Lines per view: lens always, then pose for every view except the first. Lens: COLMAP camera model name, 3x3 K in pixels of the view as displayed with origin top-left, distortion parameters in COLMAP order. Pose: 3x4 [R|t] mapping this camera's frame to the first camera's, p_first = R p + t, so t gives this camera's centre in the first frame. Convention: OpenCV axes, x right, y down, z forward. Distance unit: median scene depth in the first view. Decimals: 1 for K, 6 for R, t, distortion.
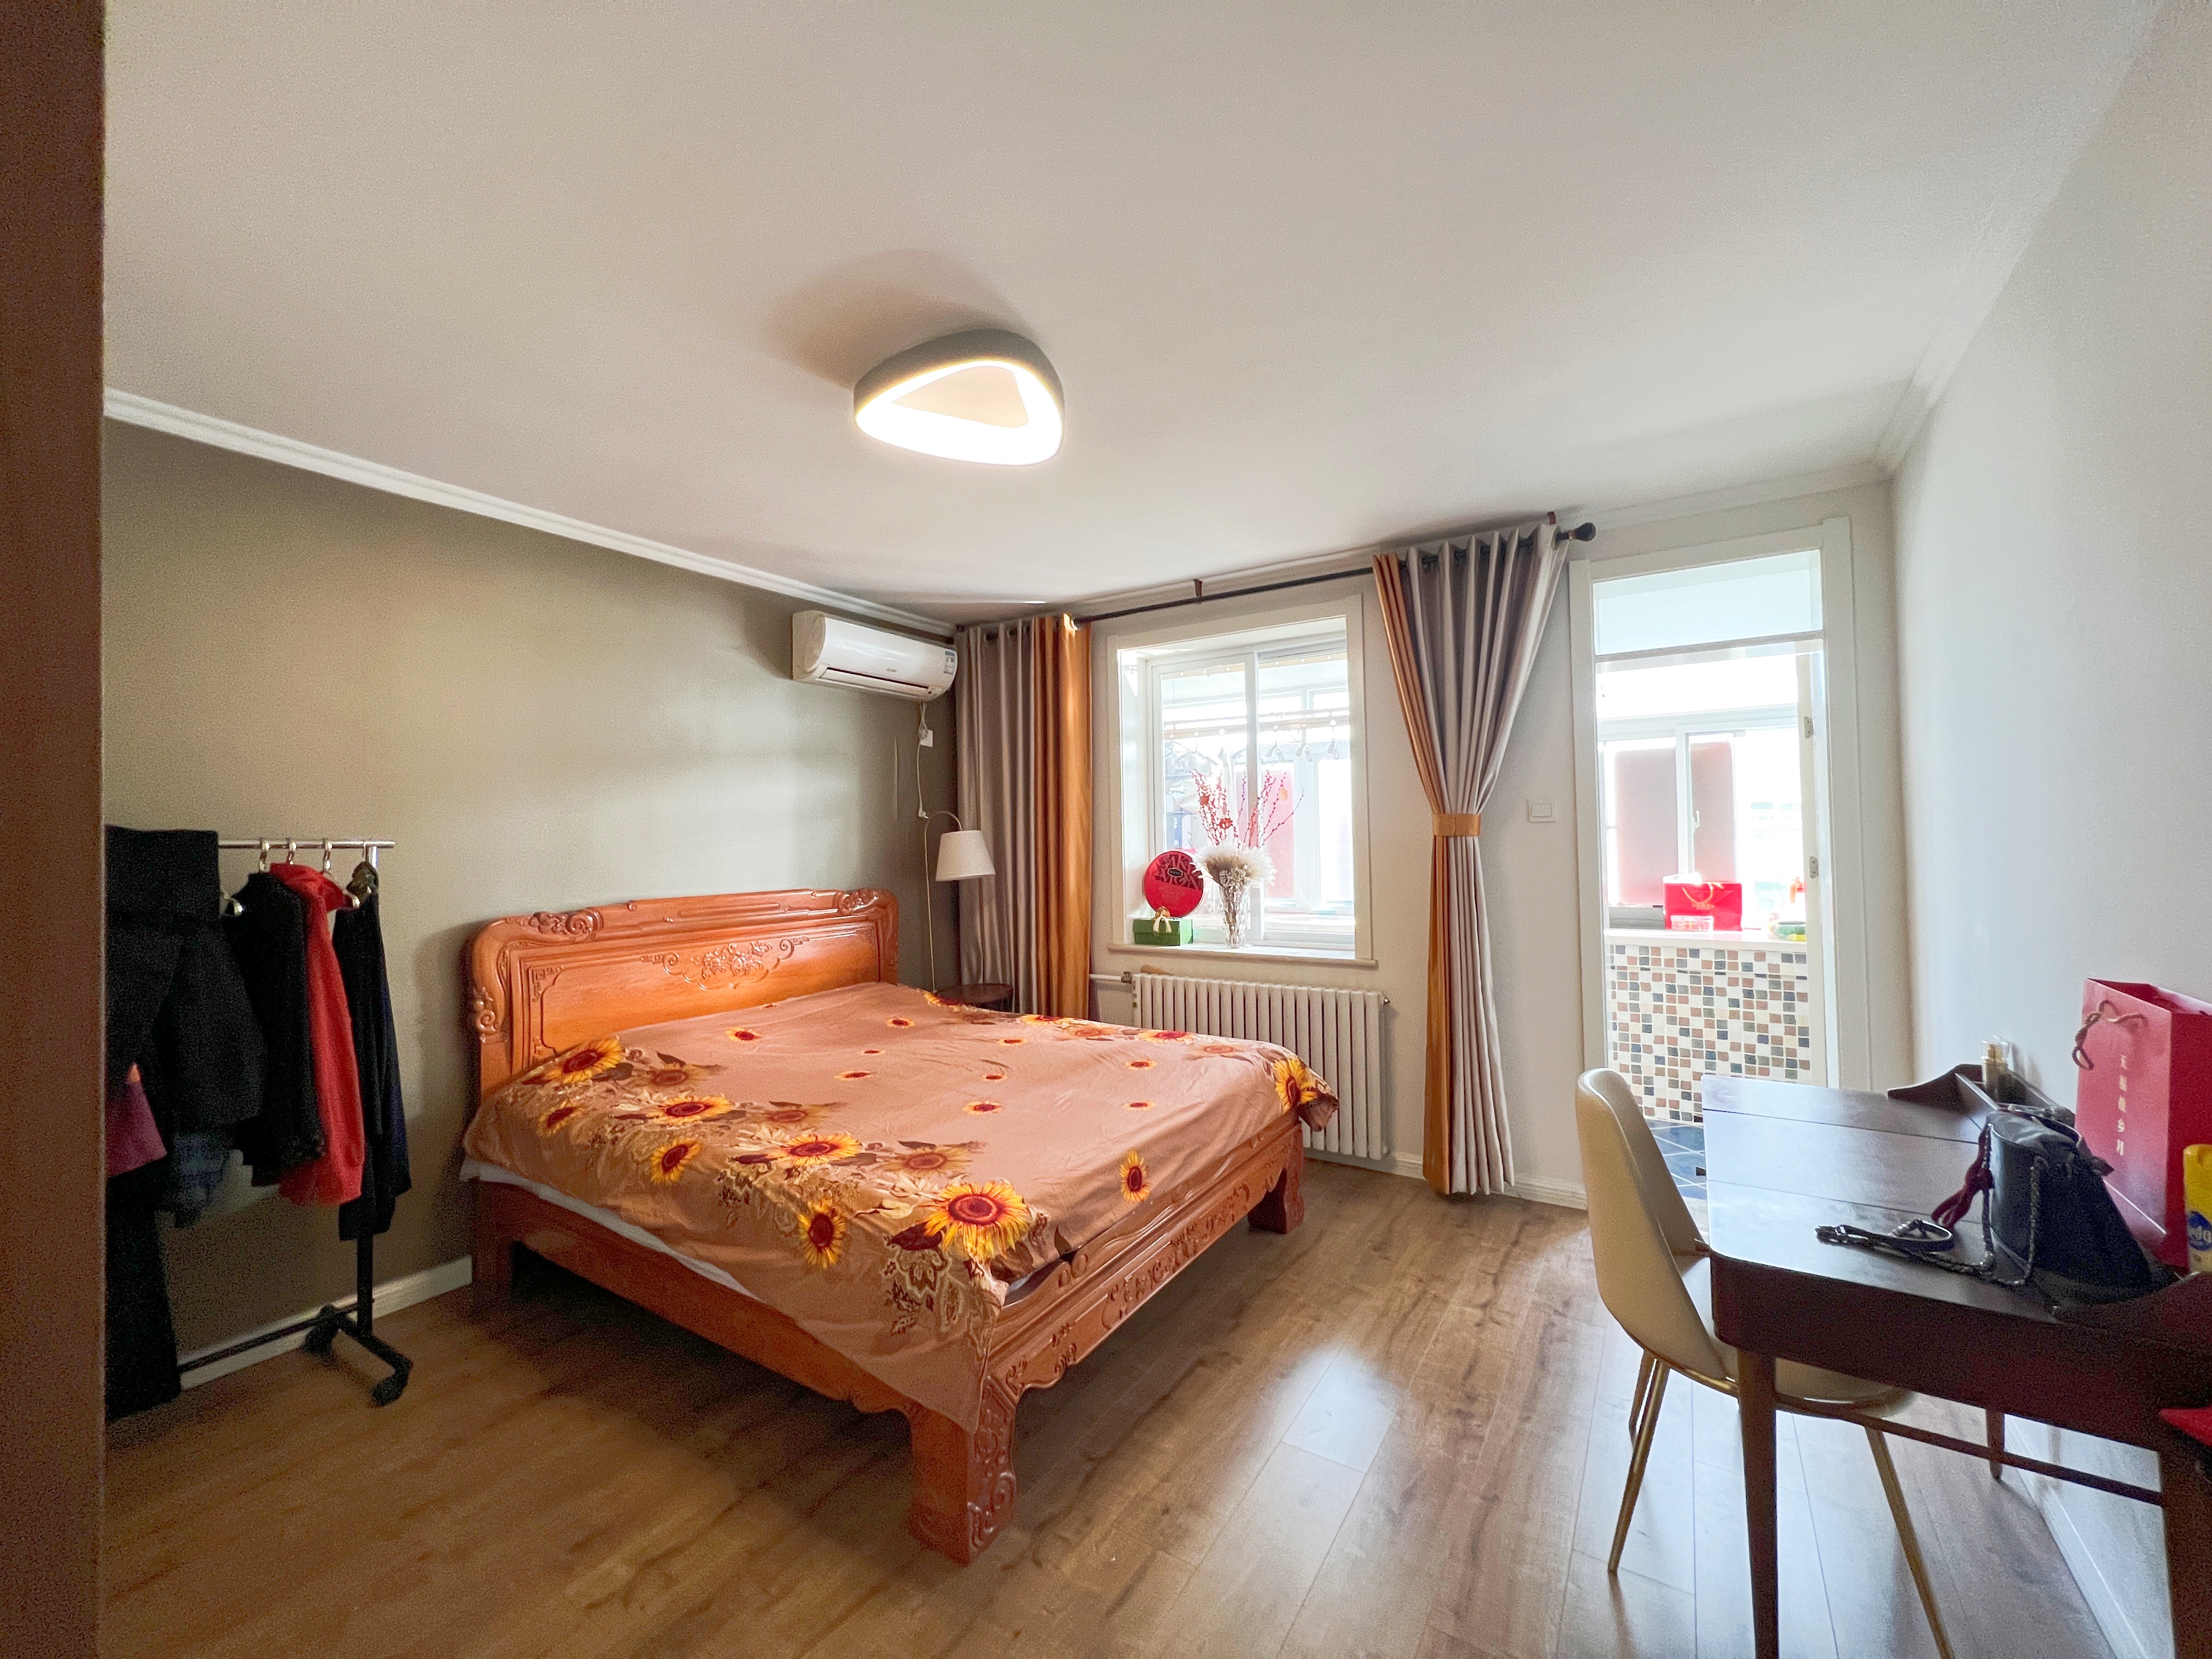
lens RADIAL K [[882.4, 0, 1109.0], [0, 882.4, 823.1], [0, 0, 1]] dist [0.001137, -0.000479]
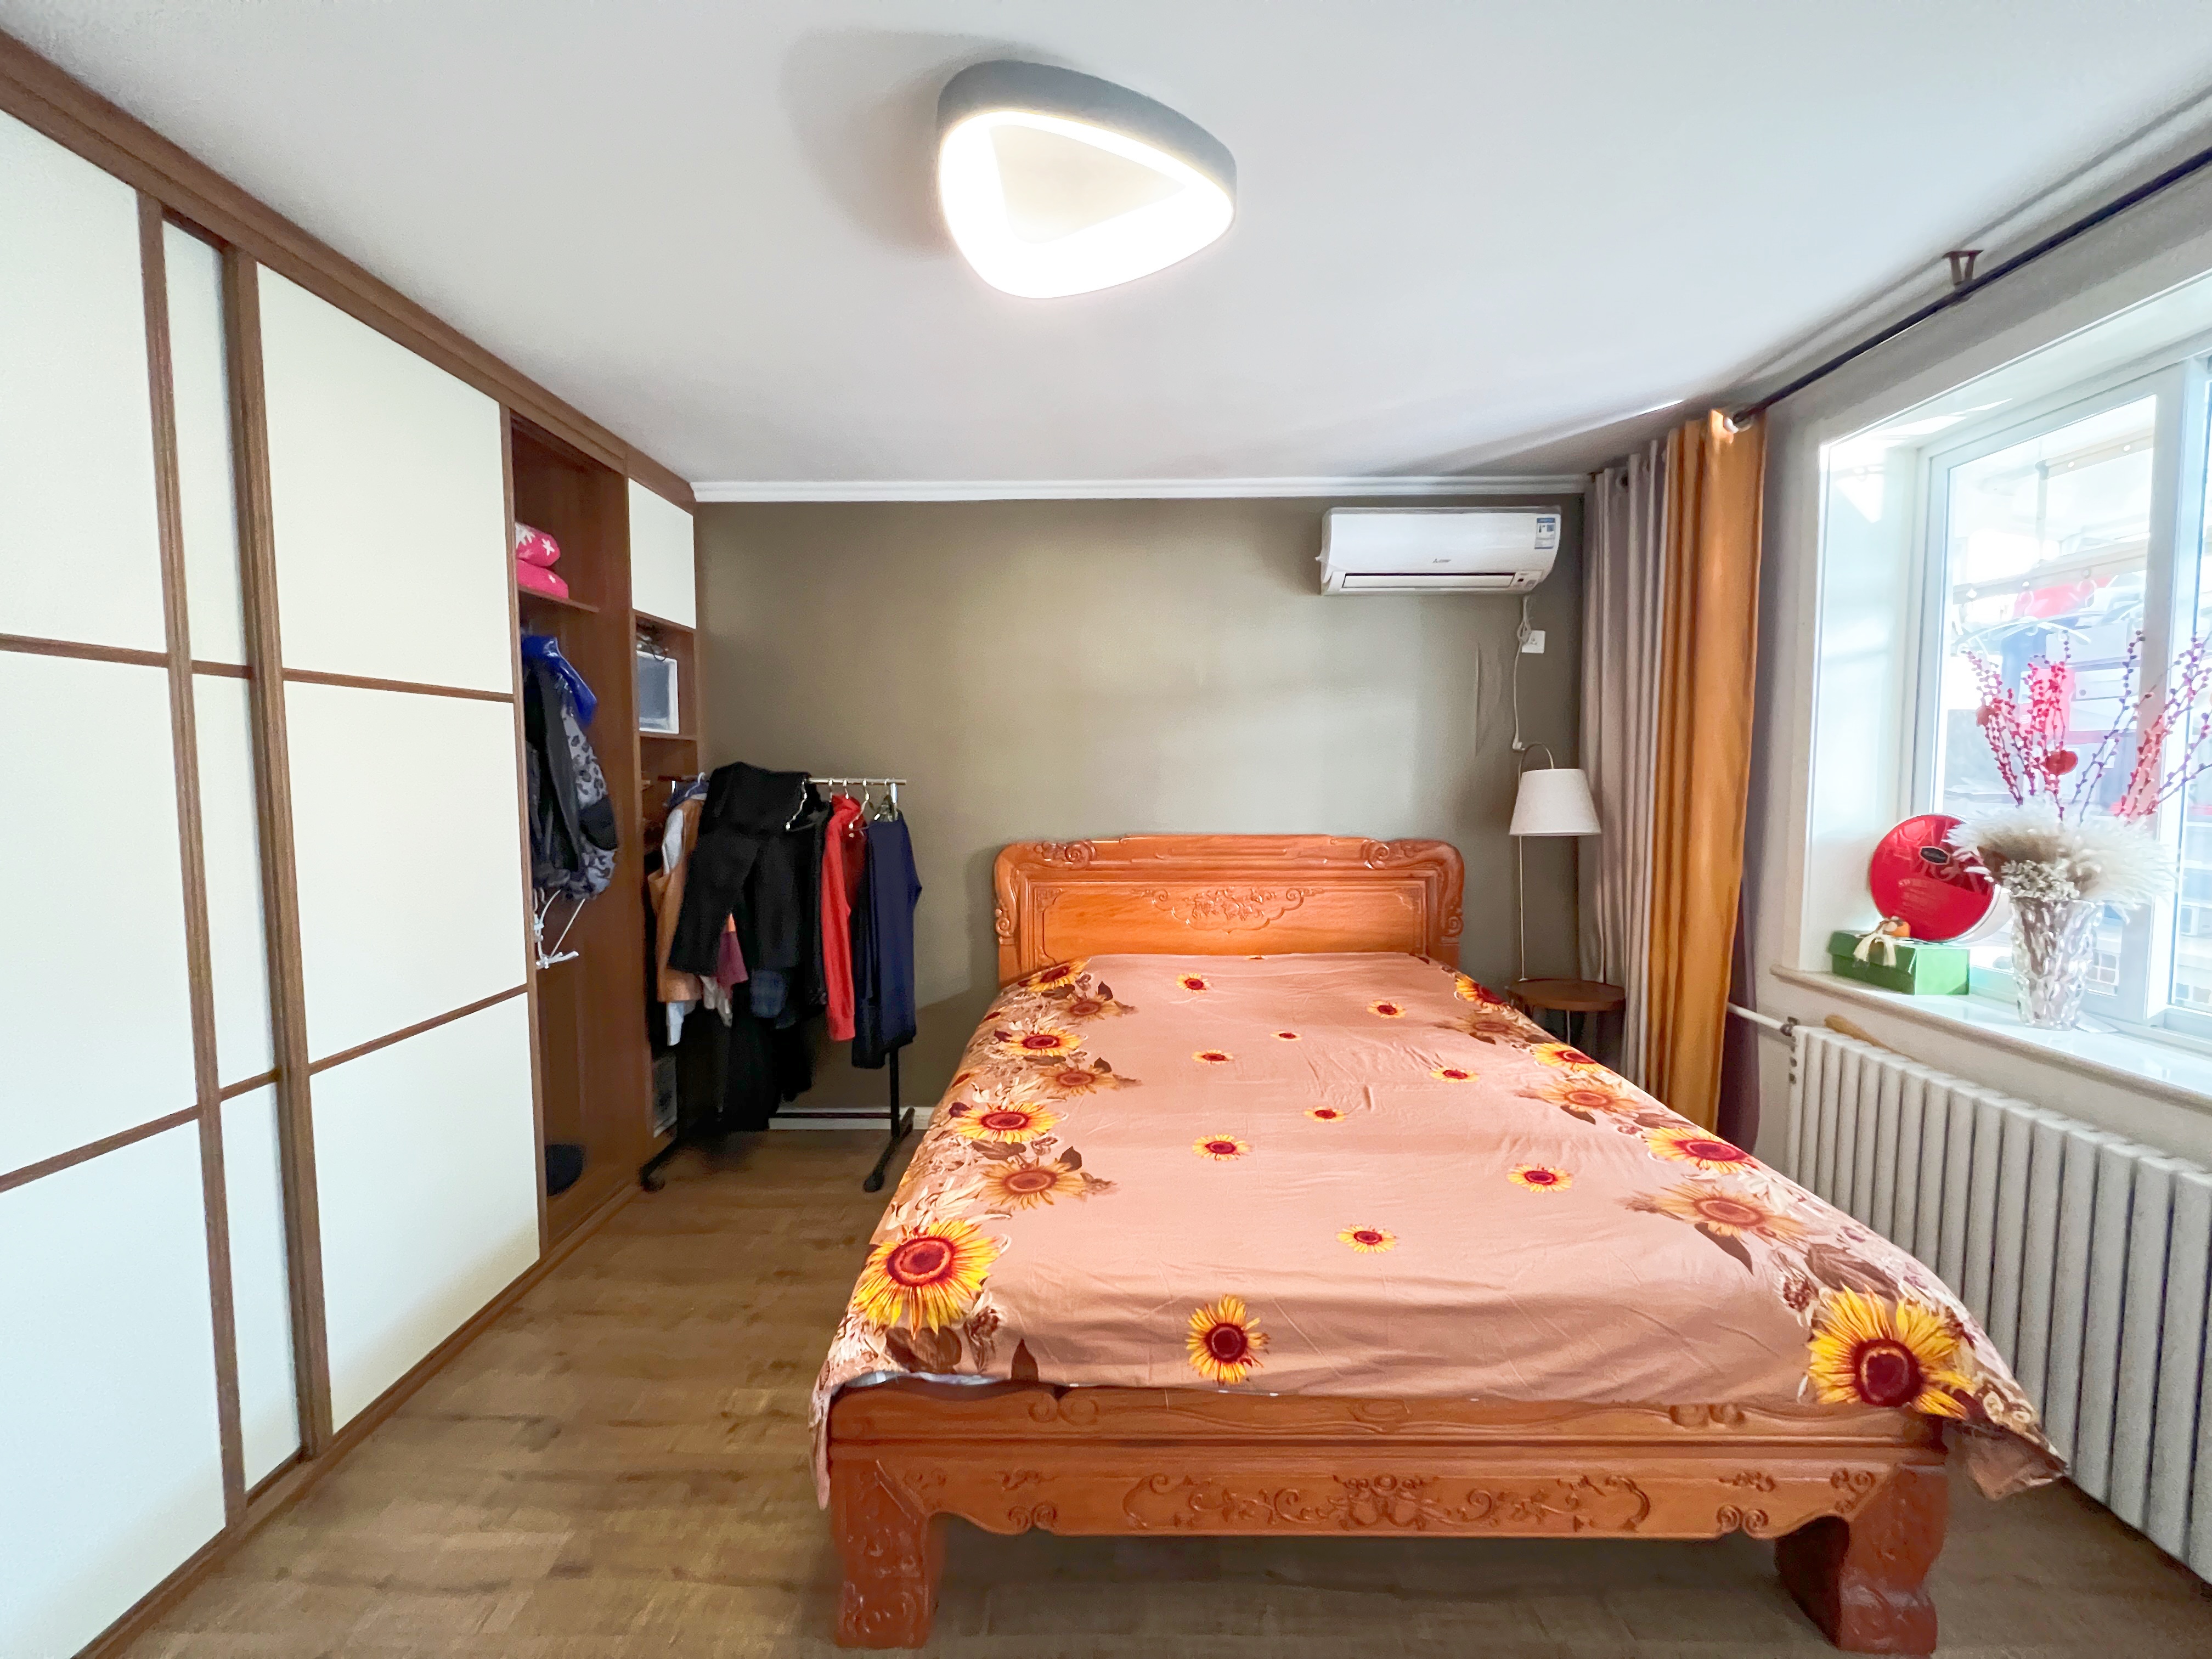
lens RADIAL K [[882.4, 0, 1097.8], [0, 882.4, 826.9], [0, 0, 1]] dist [0.001137, -0.000479]
pose [[0.533258, 0.068849, -0.843146, 0.418737], [0.012303, 0.995946, 0.089107, -0.021984], [0.845863, -0.057891, 0.530249, 0.514363]]
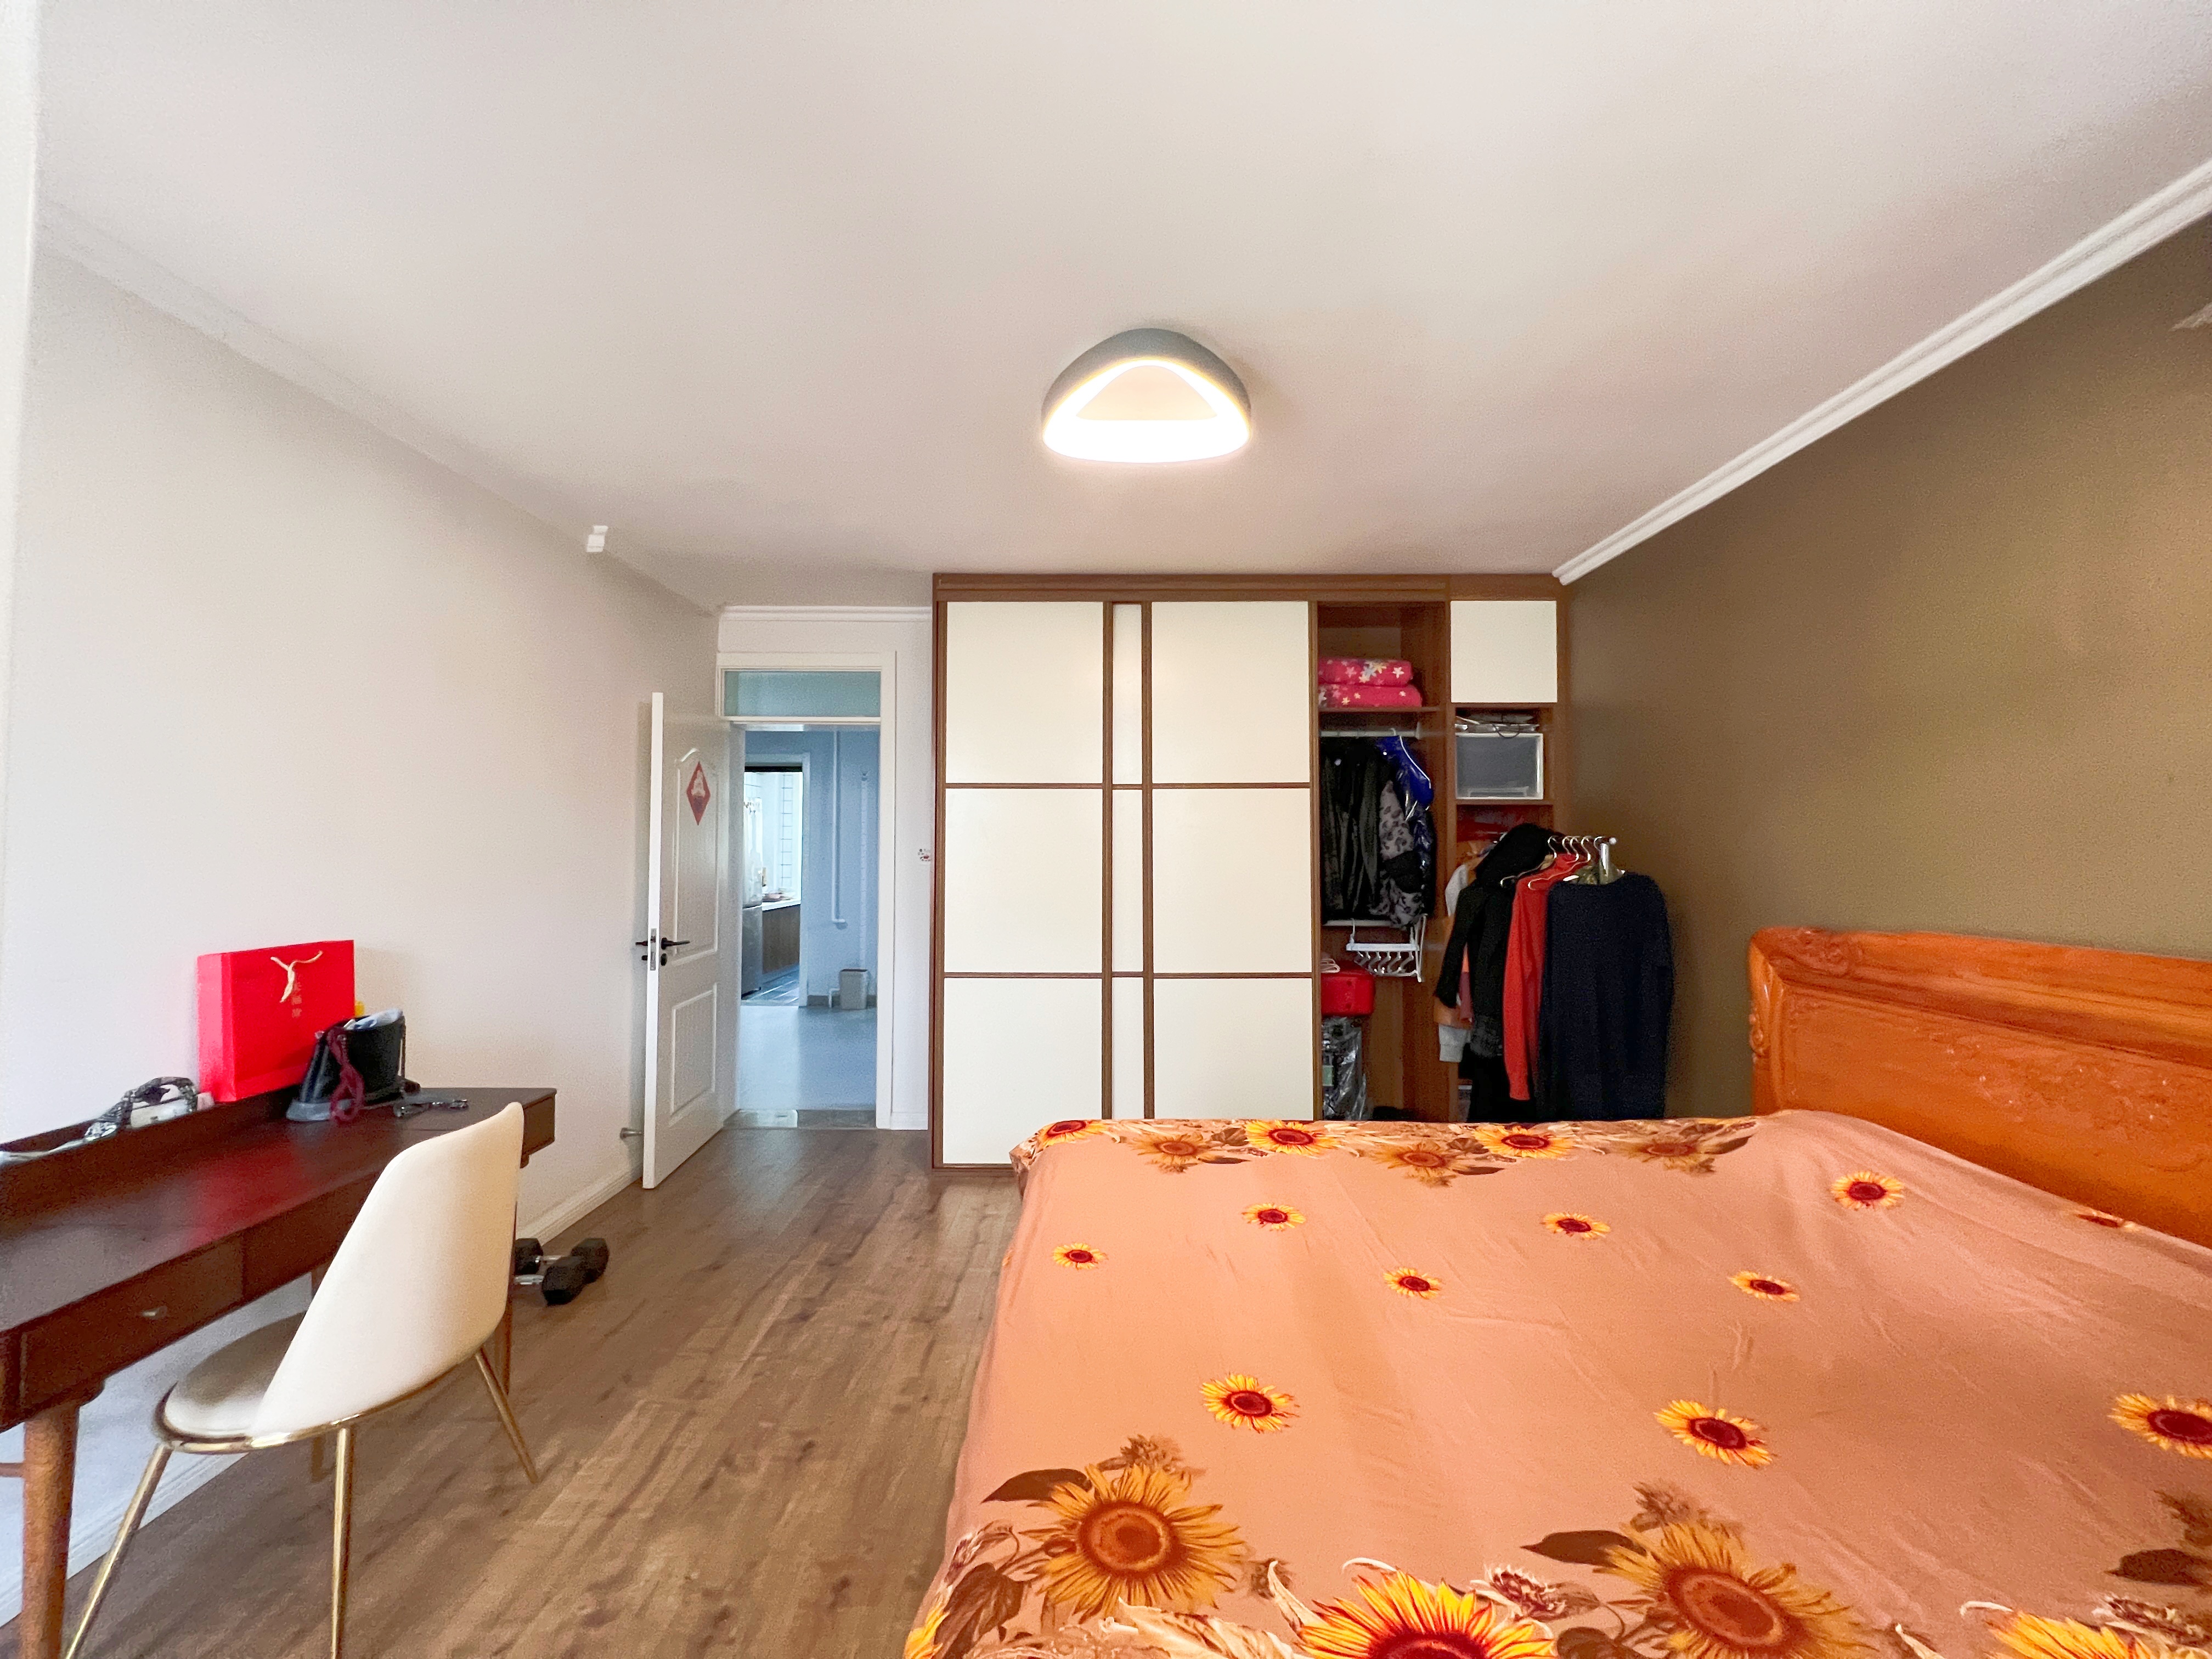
lens RADIAL K [[882.4, 0, 1116.3], [0, 882.4, 838.7], [0, 0, 1]] dist [0.001137, -0.000479]
pose [[-0.834786, 0.007850, -0.550519, 0.353351], [0.021493, 0.999601, -0.018338, 0.025178], [0.550155, -0.027141, -0.834621, 1.515004]]
